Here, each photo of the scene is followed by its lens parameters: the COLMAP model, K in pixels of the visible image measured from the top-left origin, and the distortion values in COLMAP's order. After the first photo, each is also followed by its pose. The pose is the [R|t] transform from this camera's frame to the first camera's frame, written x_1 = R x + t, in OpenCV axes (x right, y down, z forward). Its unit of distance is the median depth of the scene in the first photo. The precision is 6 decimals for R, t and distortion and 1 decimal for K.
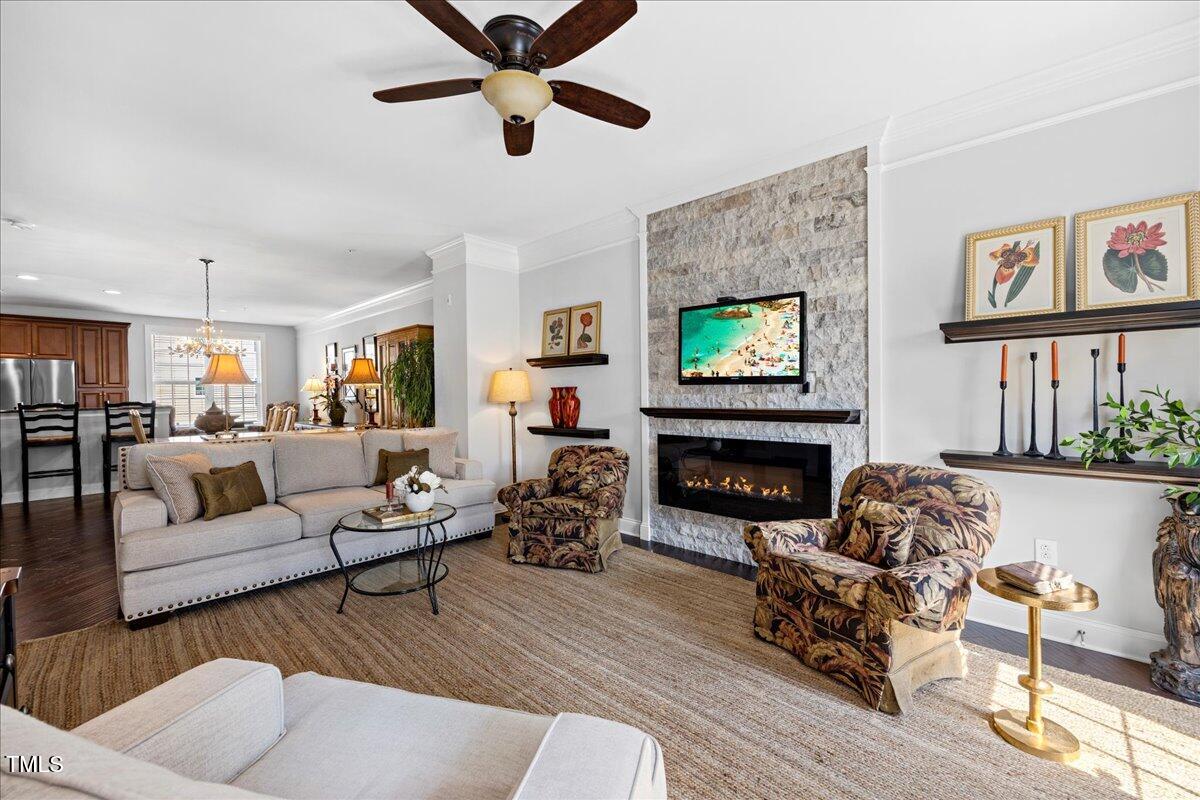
lens RADIAL K [[470.4, 0, 603.3], [0, 470.4, 398.6], [0, 0, 1]] dist [-0.006106, 0.000520]
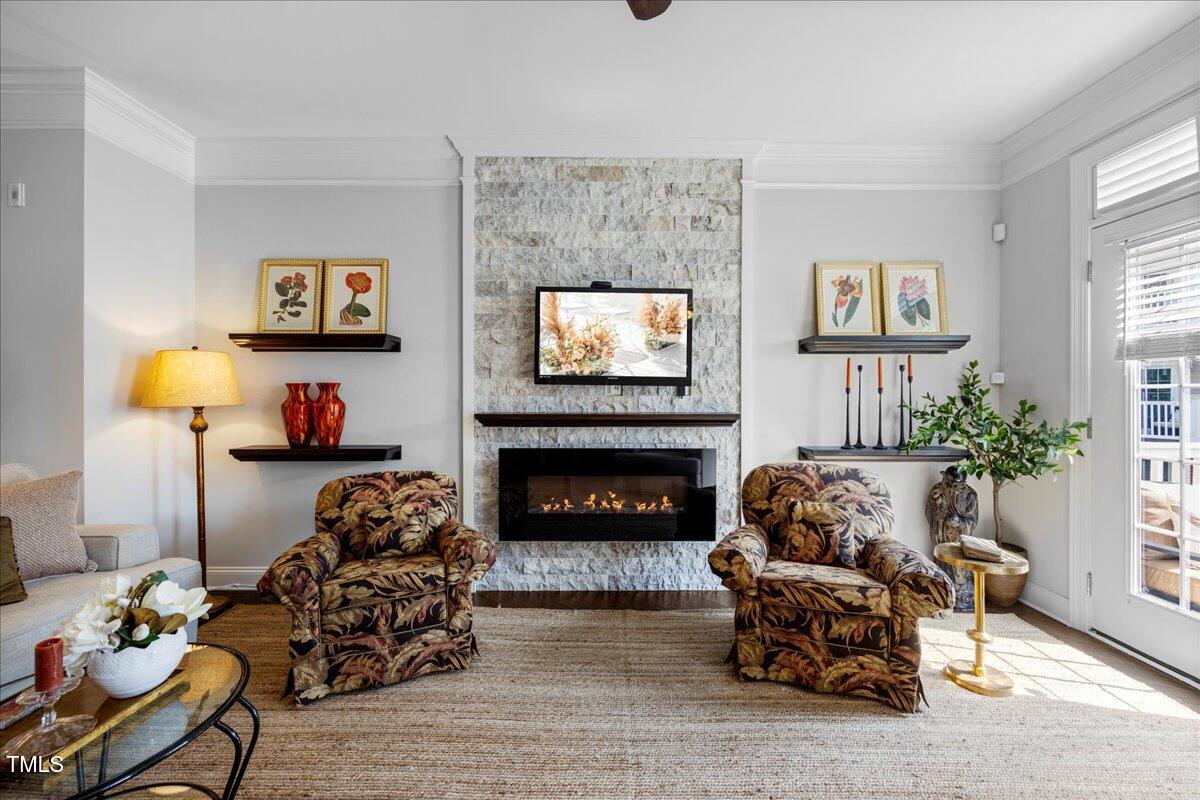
lens RADIAL K [[470.4, 0, 598.3], [0, 470.4, 397.0], [0, 0, 1]] dist [-0.006106, 0.000520]
pose [[0.737232, 0.006206, 0.675611, -0.319104], [-0.001268, 0.999969, -0.007802, -0.001616], [-0.675638, 0.004895, 0.737217, 0.383392]]
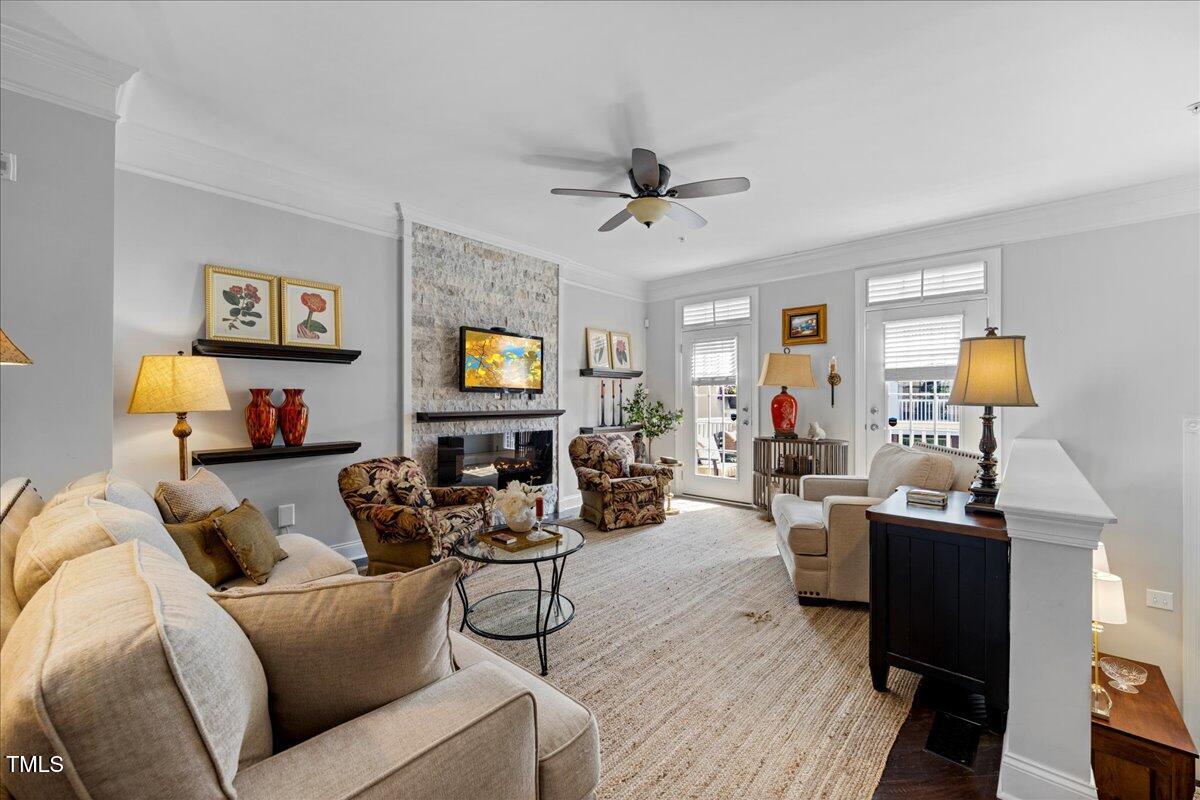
lens RADIAL K [[470.4, 0, 584.0], [0, 470.4, 404.4], [0, 0, 1]] dist [-0.006106, 0.000520]
pose [[0.021240, -0.001227, 0.999774, -1.082817], [0.010750, 0.999942, 0.000999, 0.003911], [-0.999717, 0.010726, 0.021252, 0.741114]]
